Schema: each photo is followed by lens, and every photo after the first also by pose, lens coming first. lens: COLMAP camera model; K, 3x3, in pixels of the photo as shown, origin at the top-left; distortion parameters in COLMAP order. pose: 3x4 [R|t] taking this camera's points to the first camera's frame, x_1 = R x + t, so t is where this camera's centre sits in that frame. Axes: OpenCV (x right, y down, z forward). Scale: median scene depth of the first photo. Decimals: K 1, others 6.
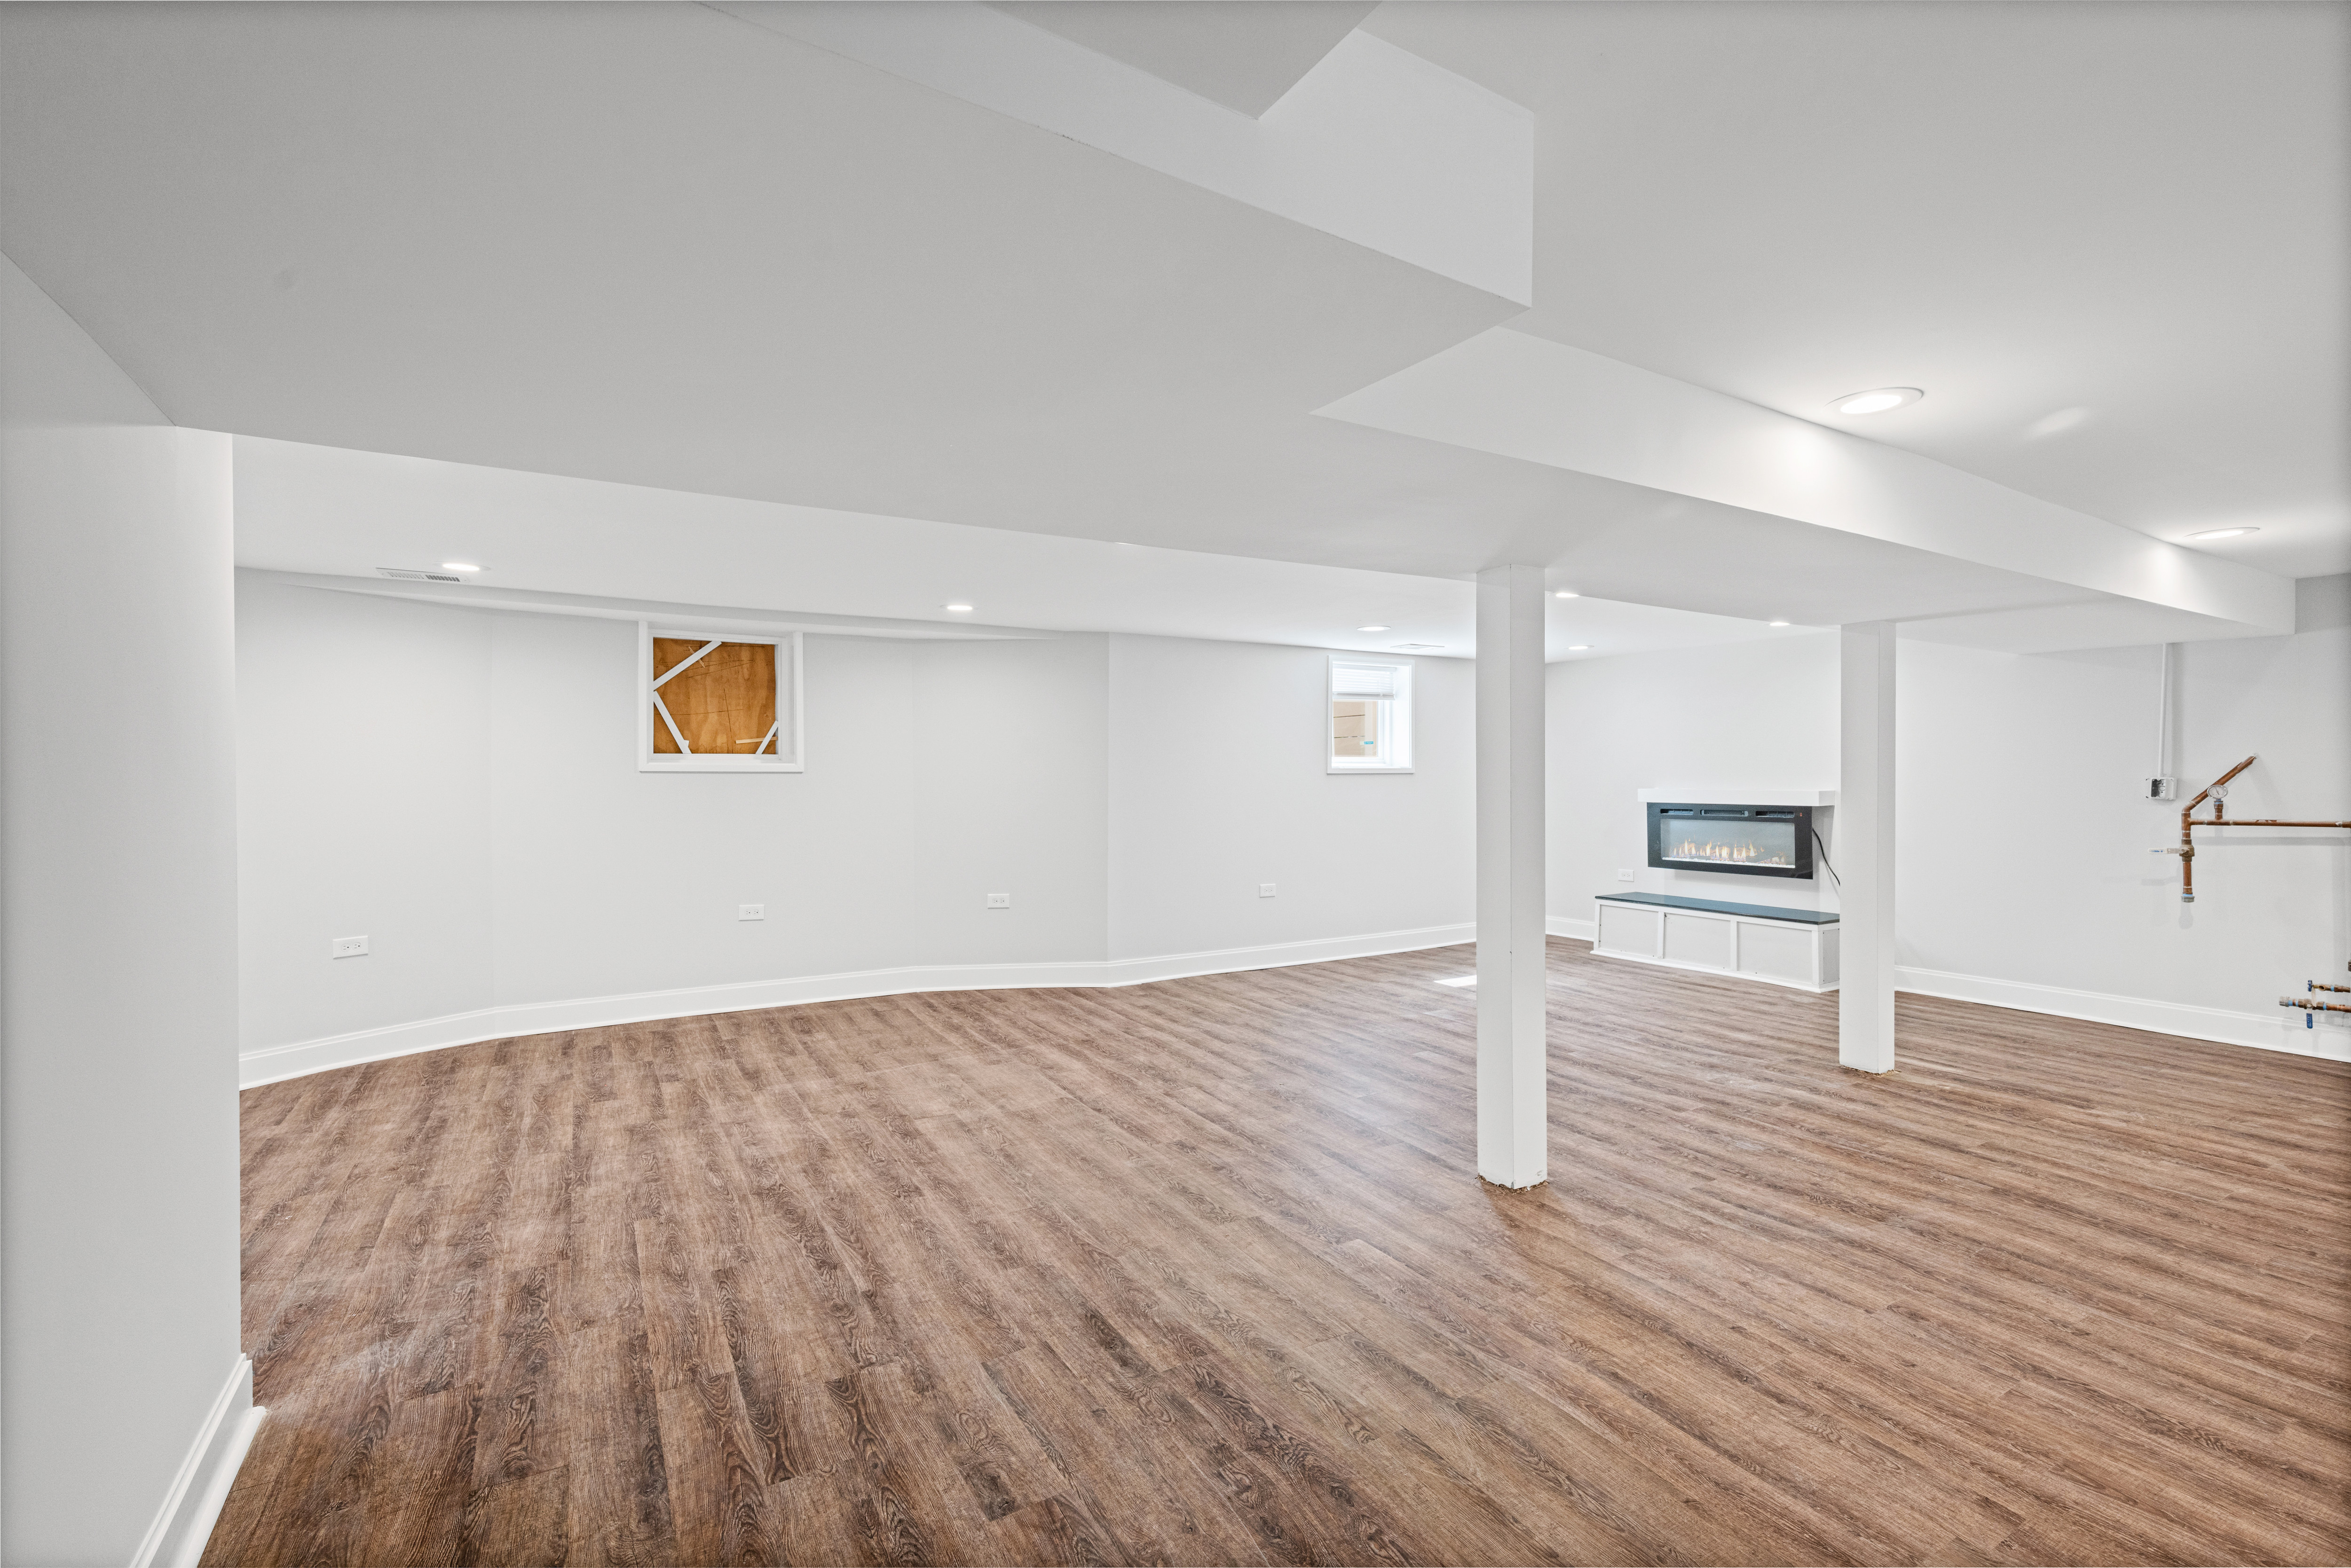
lens RADIAL K [[1031.1, 0, 1186.8], [0, 1031.1, 774.2], [0, 0, 1]] dist [0.000384, -0.001485]
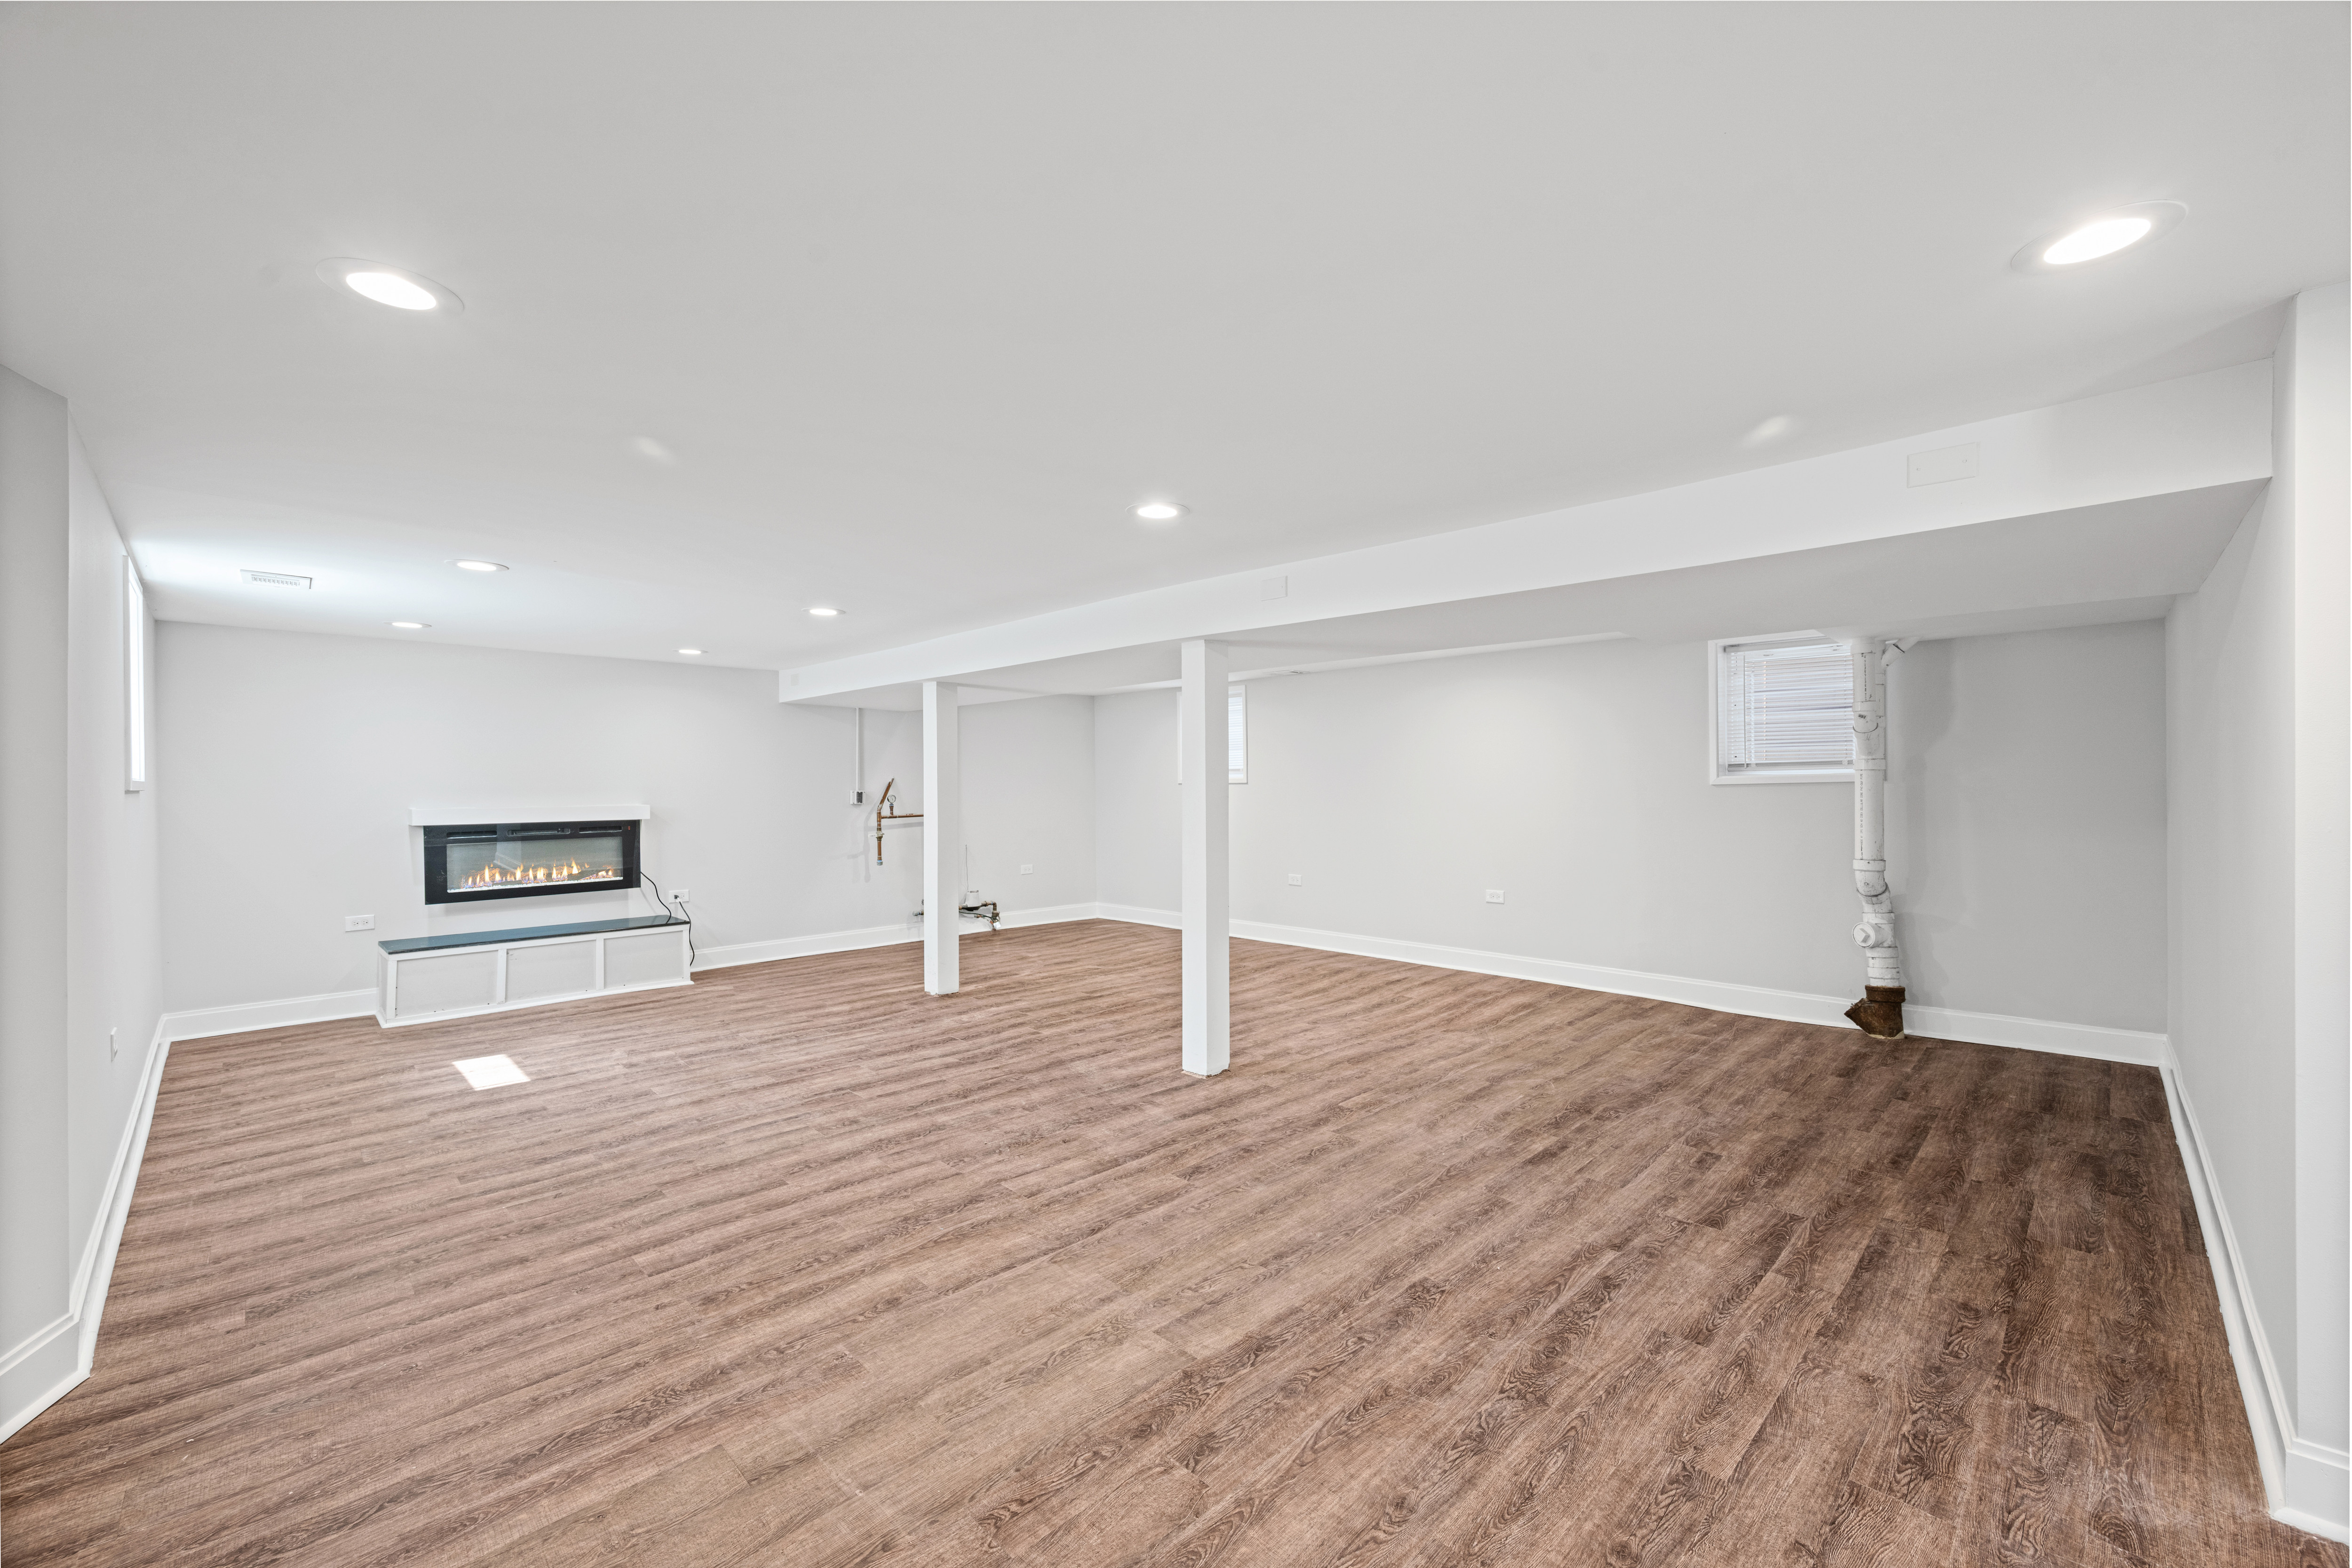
lens RADIAL K [[931.4, 0, 1186.8], [0, 931.4, 780.9], [0, 0, 1]] dist [-0.002880, 0.000888]
pose [[-0.237920, 0.008354, 0.971249, -0.917007], [0.007023, 0.999952, -0.006880, 0.002806], [-0.971259, 0.005185, -0.237968, 1.313389]]
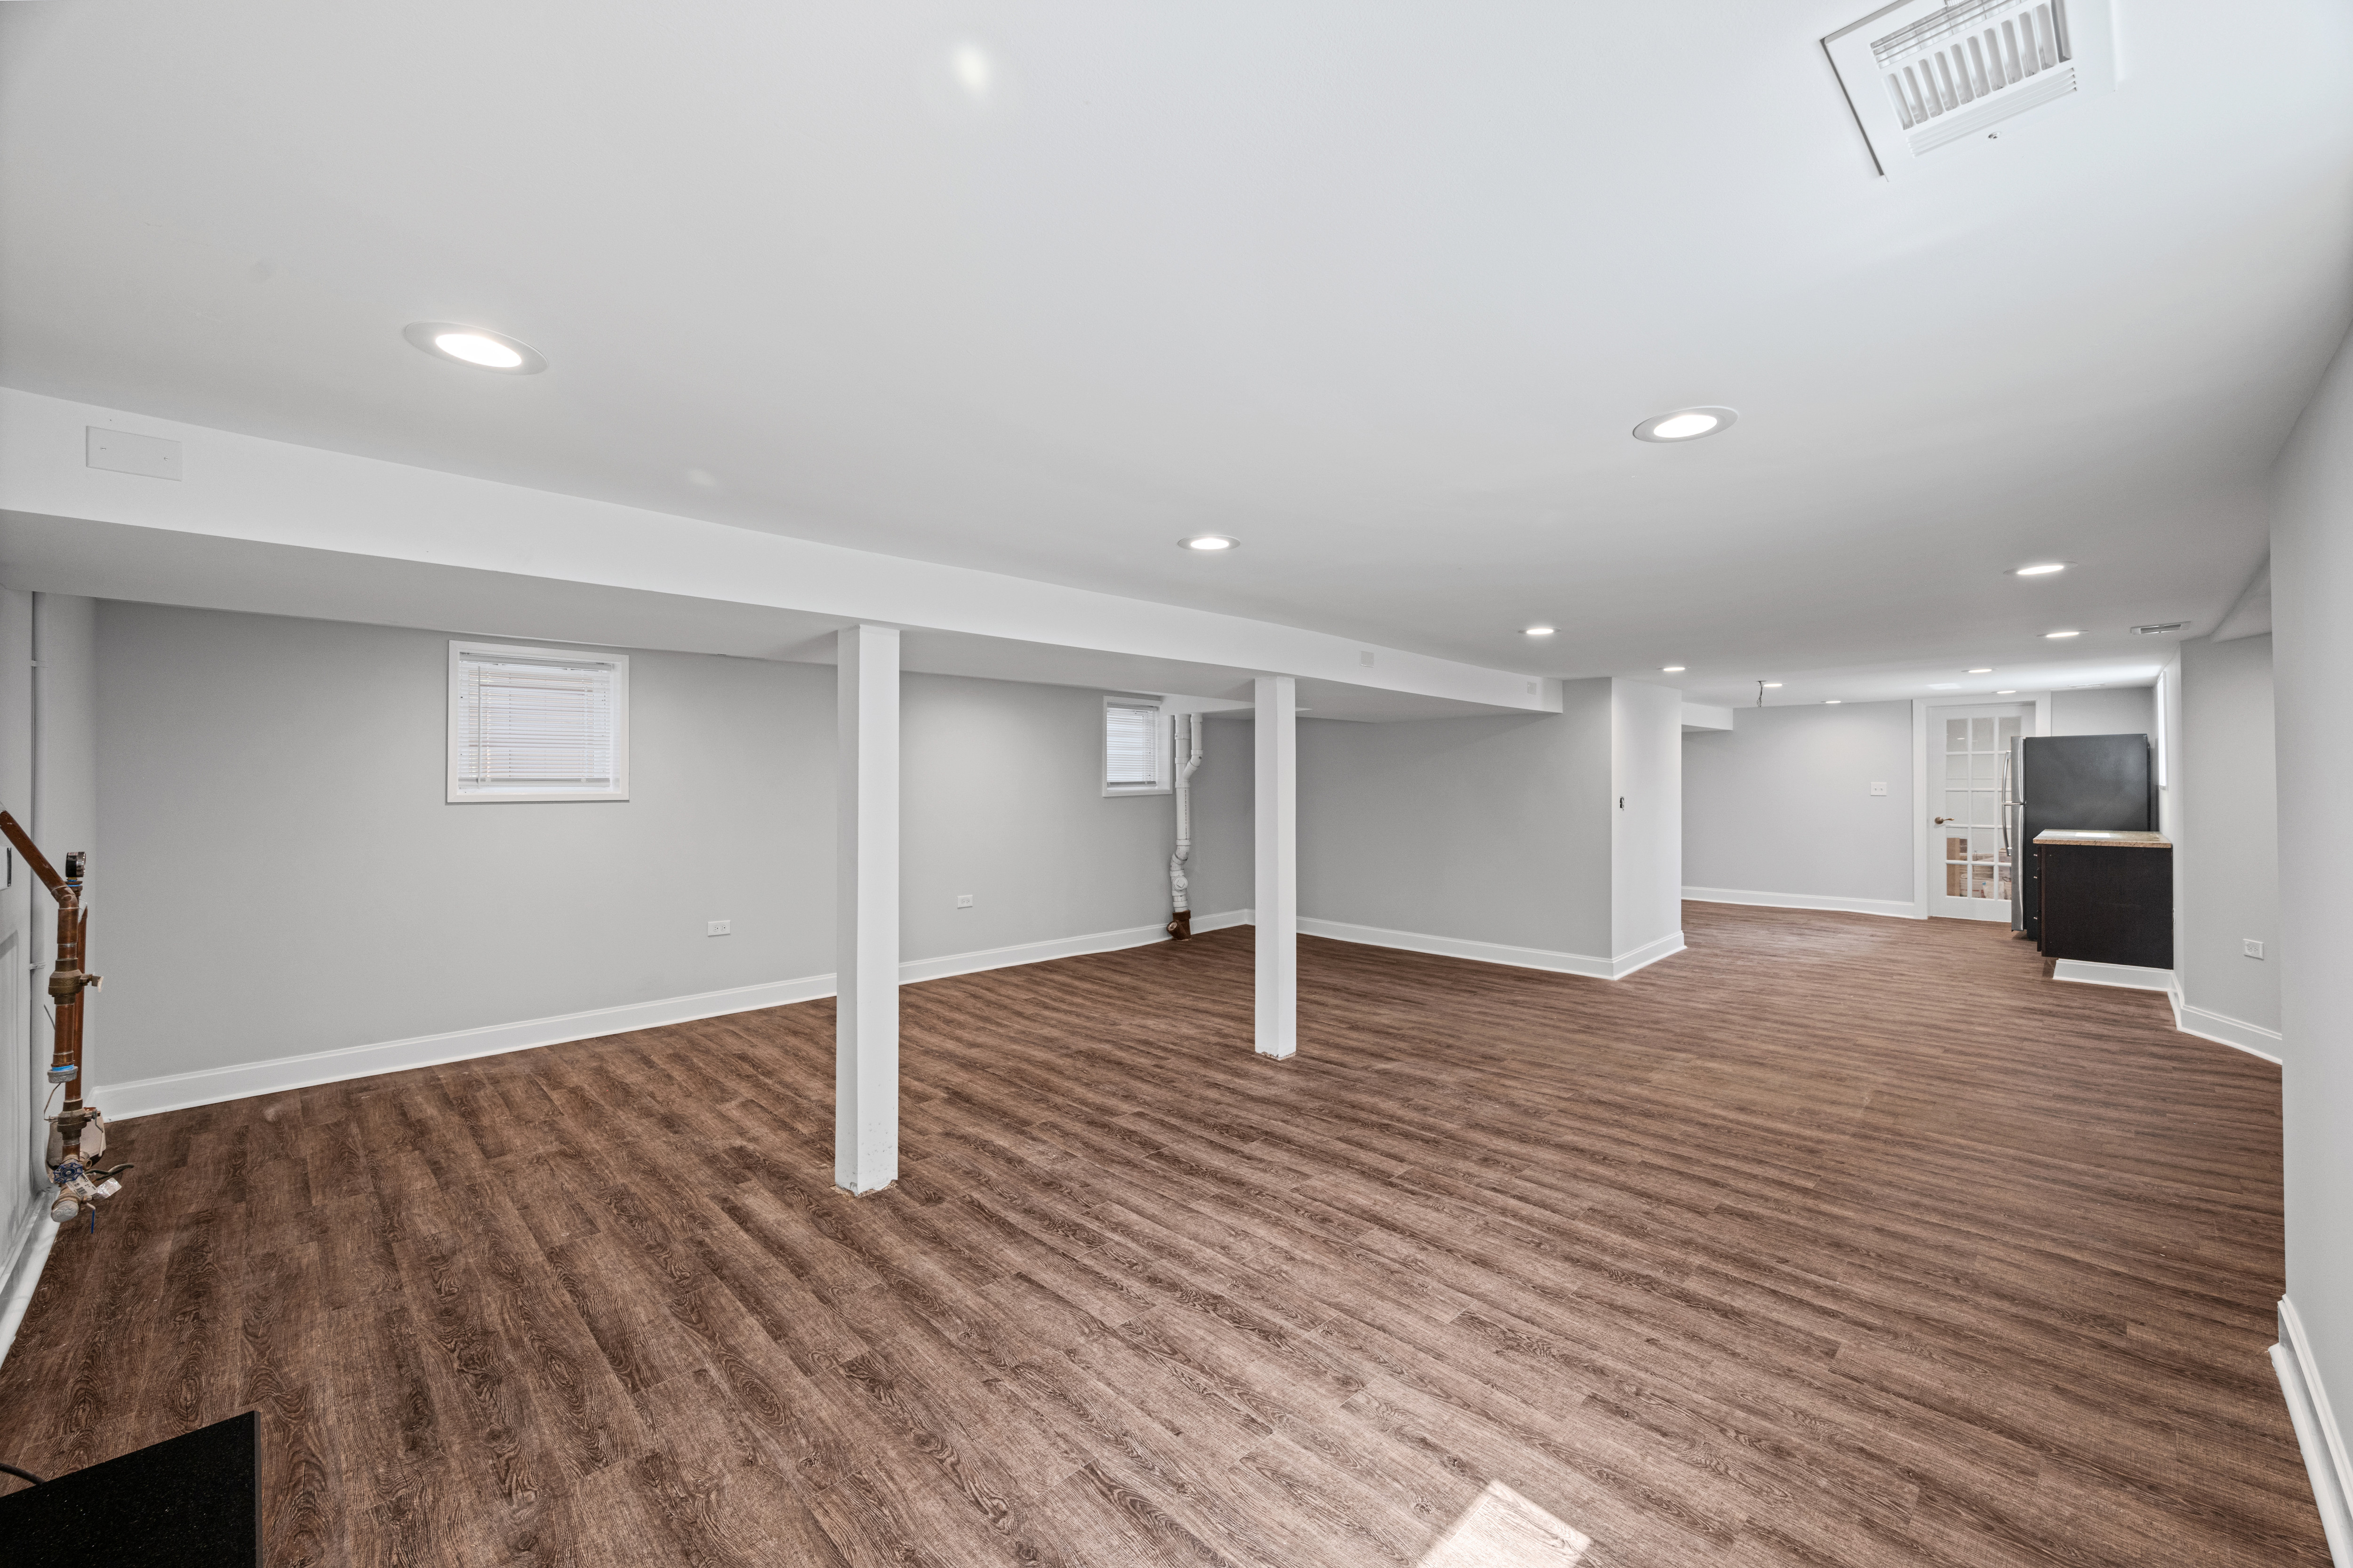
lens RADIAL K [[931.7, 0, 1166.5], [0, 931.7, 780.1], [0, 0, 1]] dist [-0.002880, 0.000888]
pose [[-0.975398, 0.005447, -0.220384, 0.794385], [0.005767, 0.999983, -0.000811, -0.036075], [0.220376, -0.002063, -0.975413, 2.363601]]
